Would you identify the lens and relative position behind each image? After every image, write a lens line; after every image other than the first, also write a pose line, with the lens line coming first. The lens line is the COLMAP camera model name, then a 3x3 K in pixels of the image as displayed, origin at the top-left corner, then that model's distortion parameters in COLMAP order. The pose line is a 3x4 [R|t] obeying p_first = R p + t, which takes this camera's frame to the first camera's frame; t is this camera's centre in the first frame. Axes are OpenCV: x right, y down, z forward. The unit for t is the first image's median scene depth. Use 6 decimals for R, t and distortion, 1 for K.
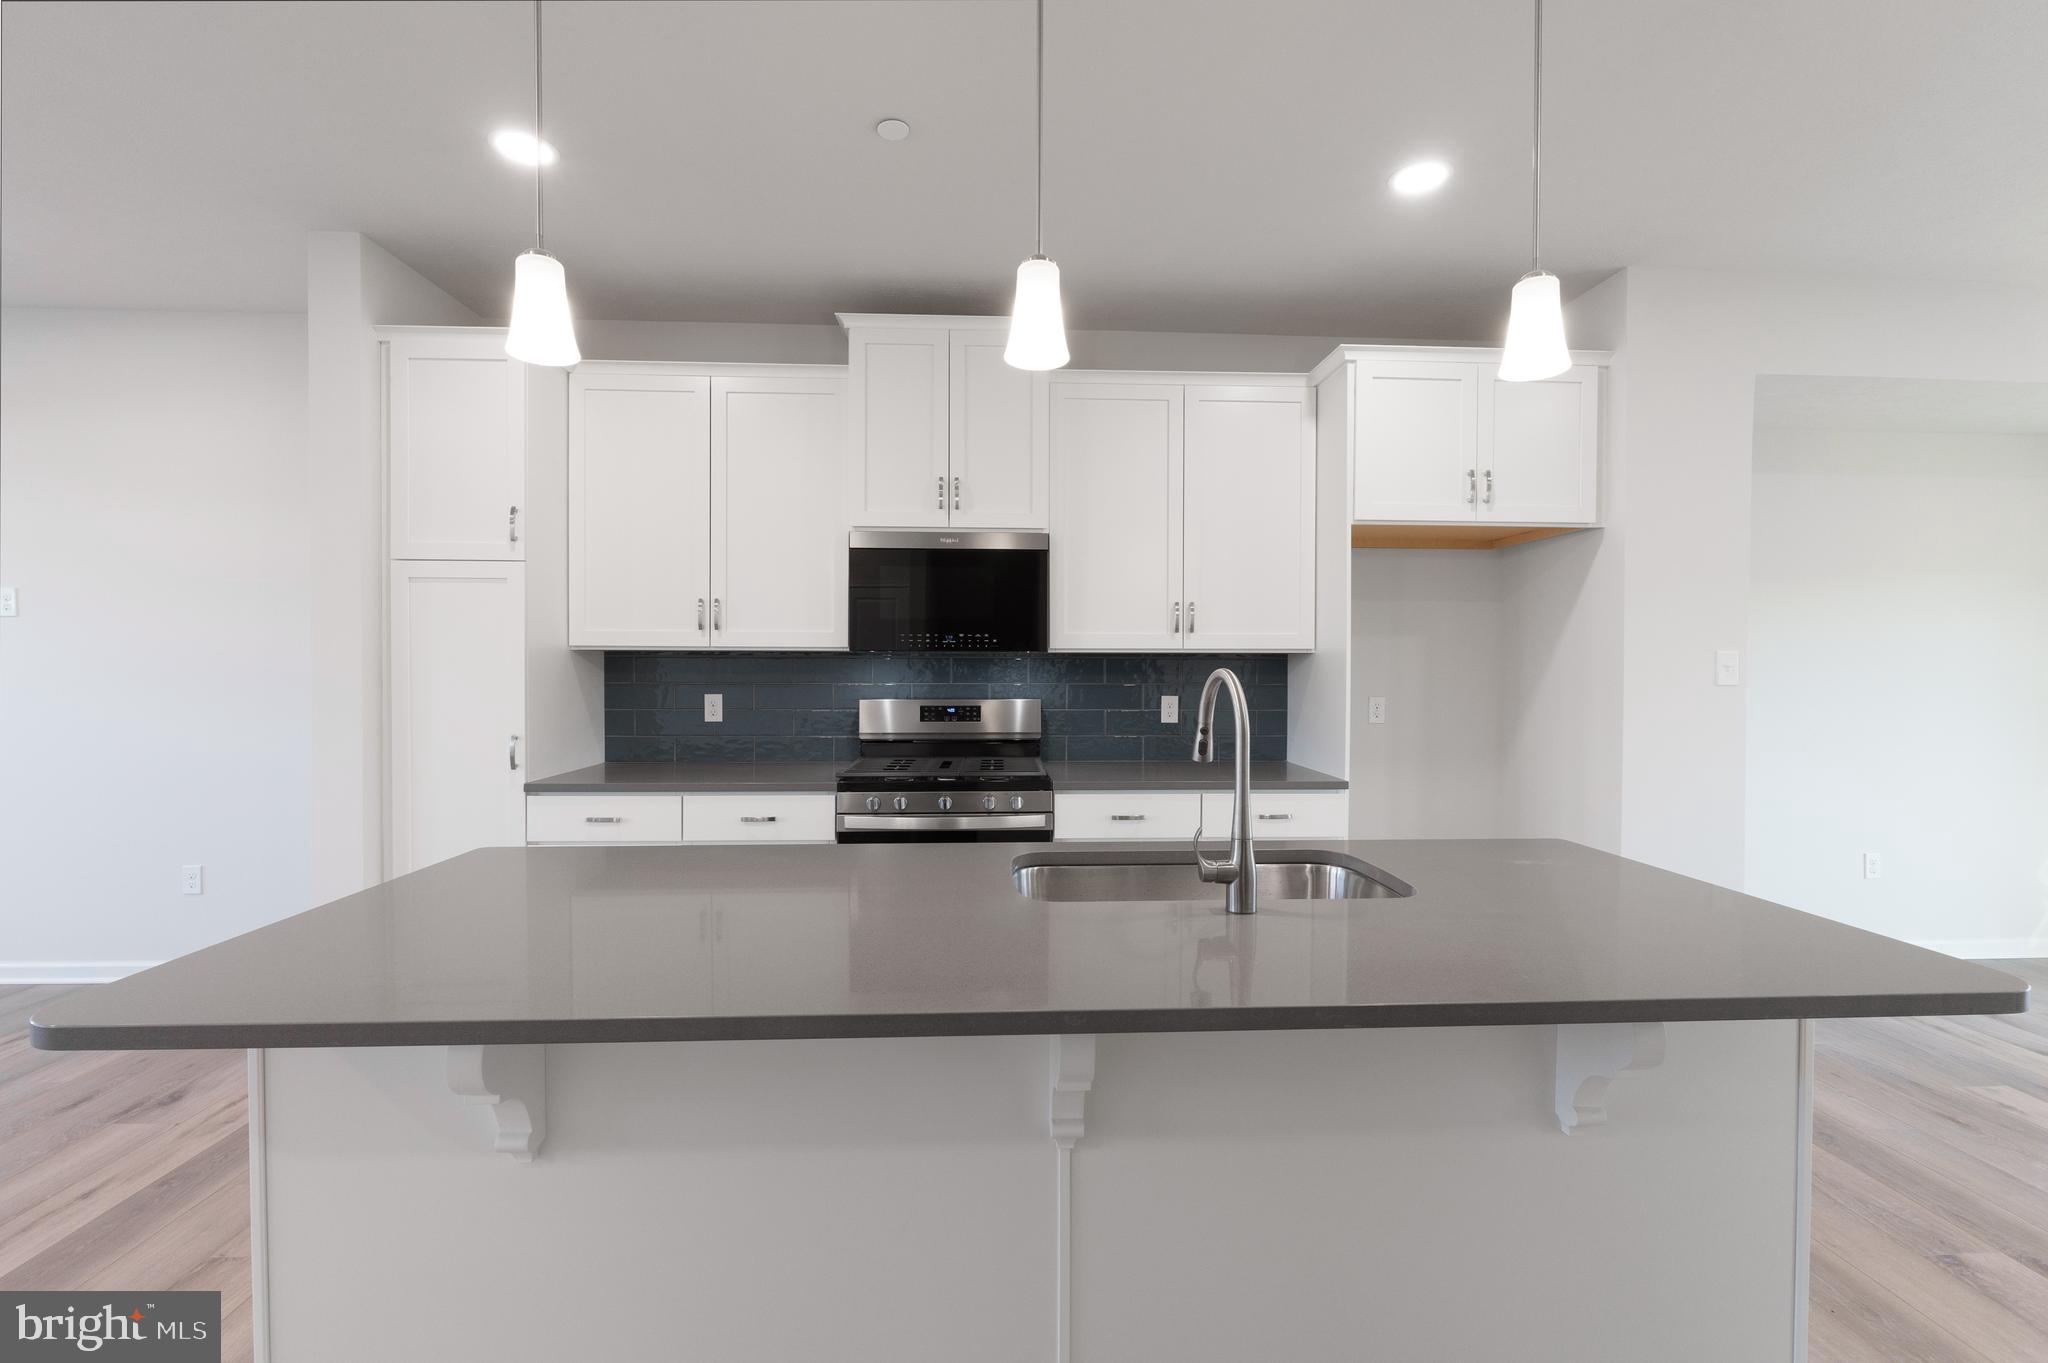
lens RADIAL K [[866.5, 0, 1017.4], [0, 866.5, 673.7], [0, 0, 1]] dist [-0.009006, -0.000091]
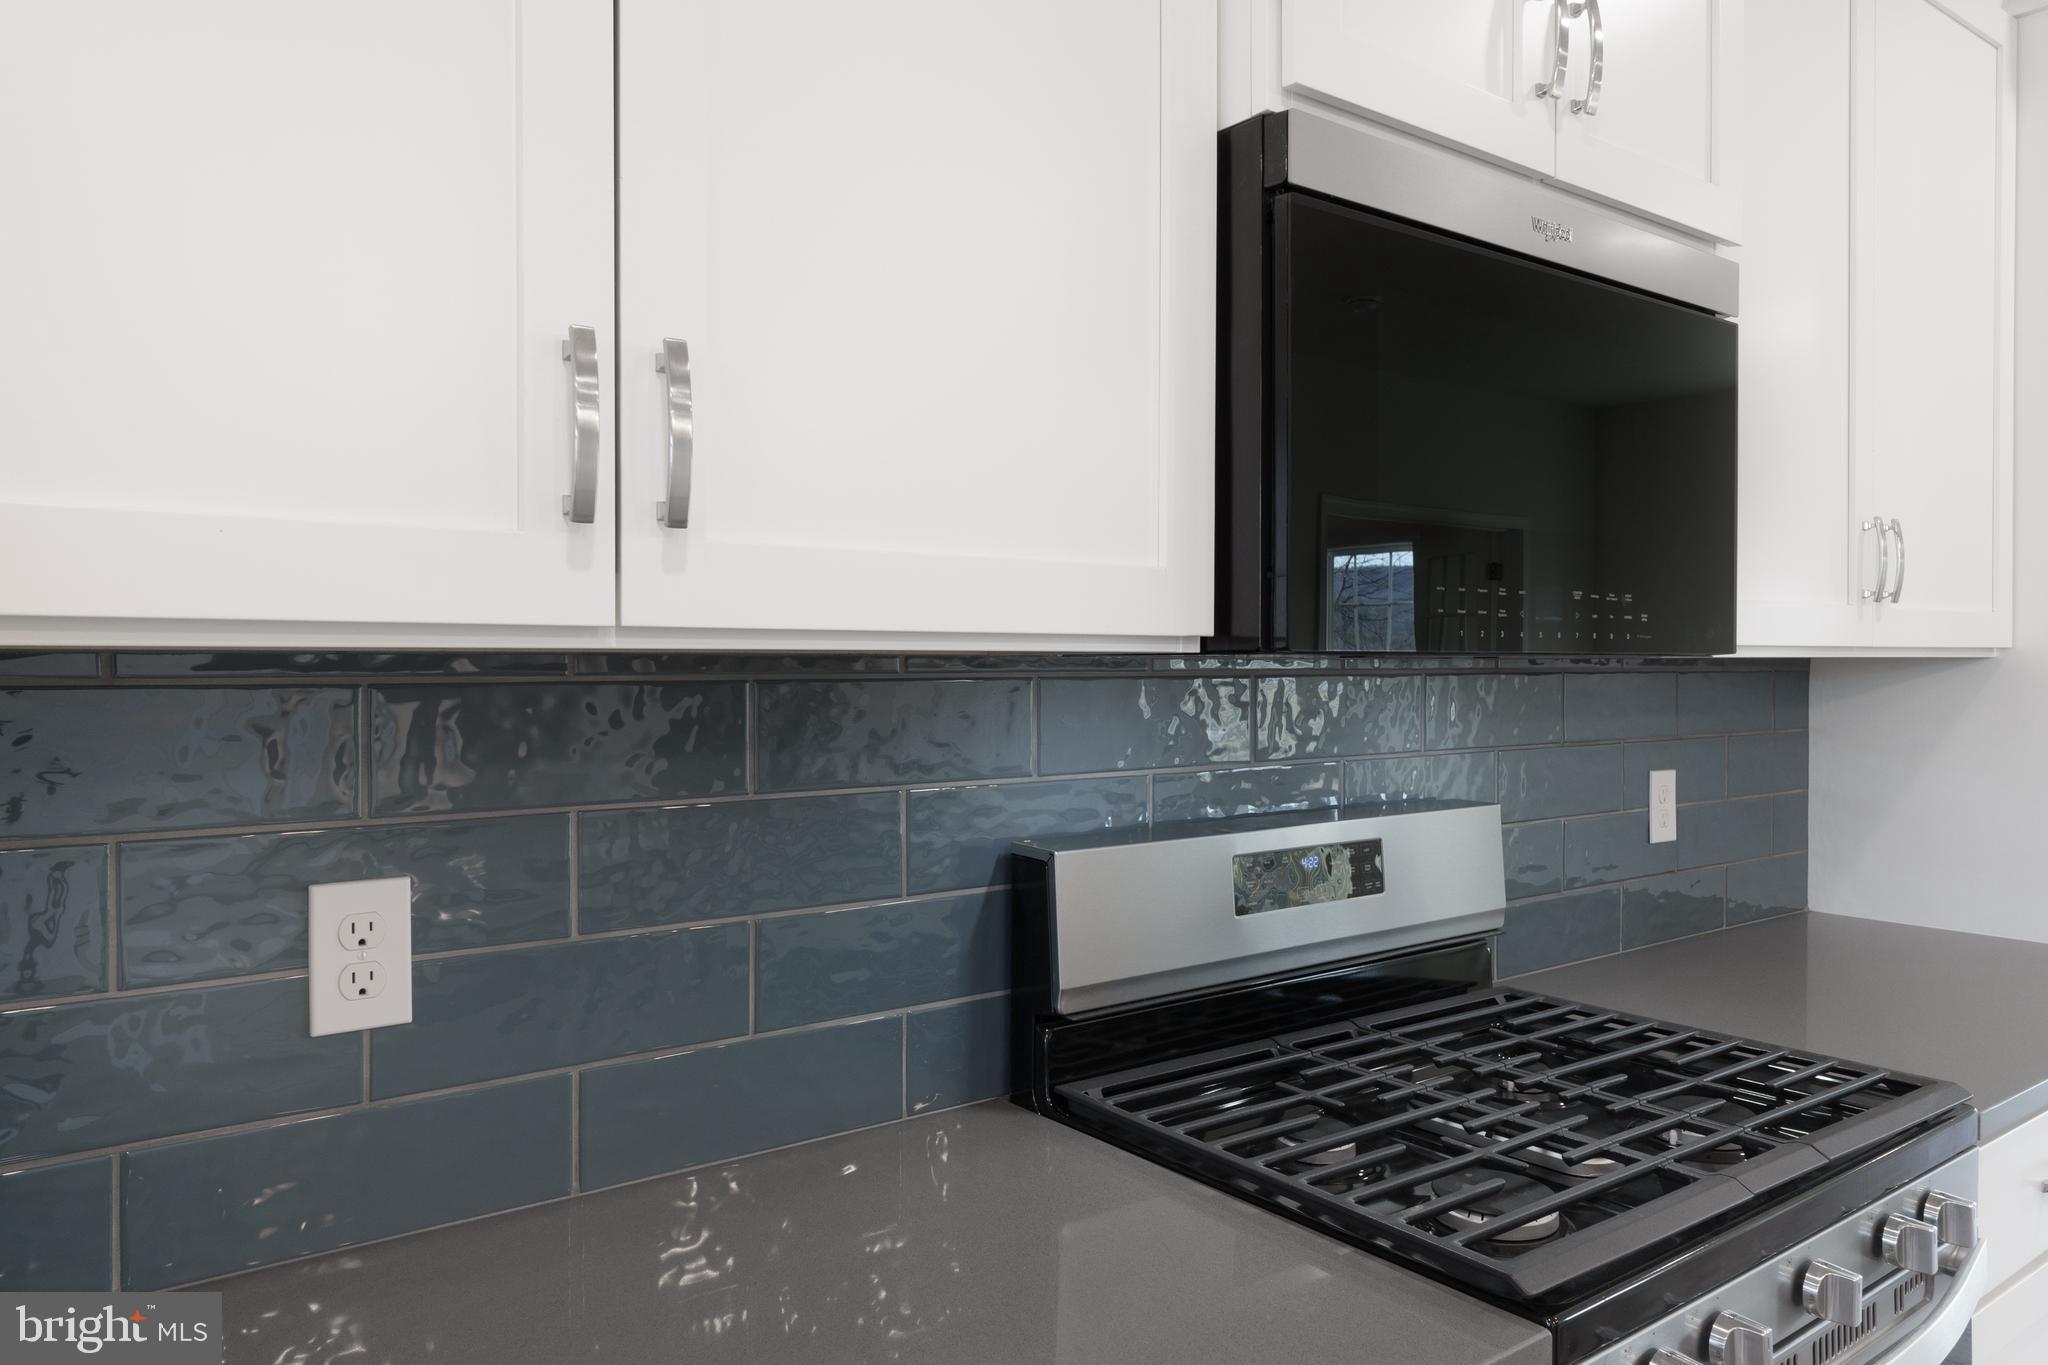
lens RADIAL K [[1411.7, 0, 1026.3], [0, 1411.7, 671.9], [0, 0, 1]] dist [-0.000096, -0.006457]
pose [[0.821180, -0.006499, 0.570633, -0.445977], [0.006835, 0.999975, 0.001553, -0.022569], [-0.570629, 0.002625, 0.821204, 0.735255]]
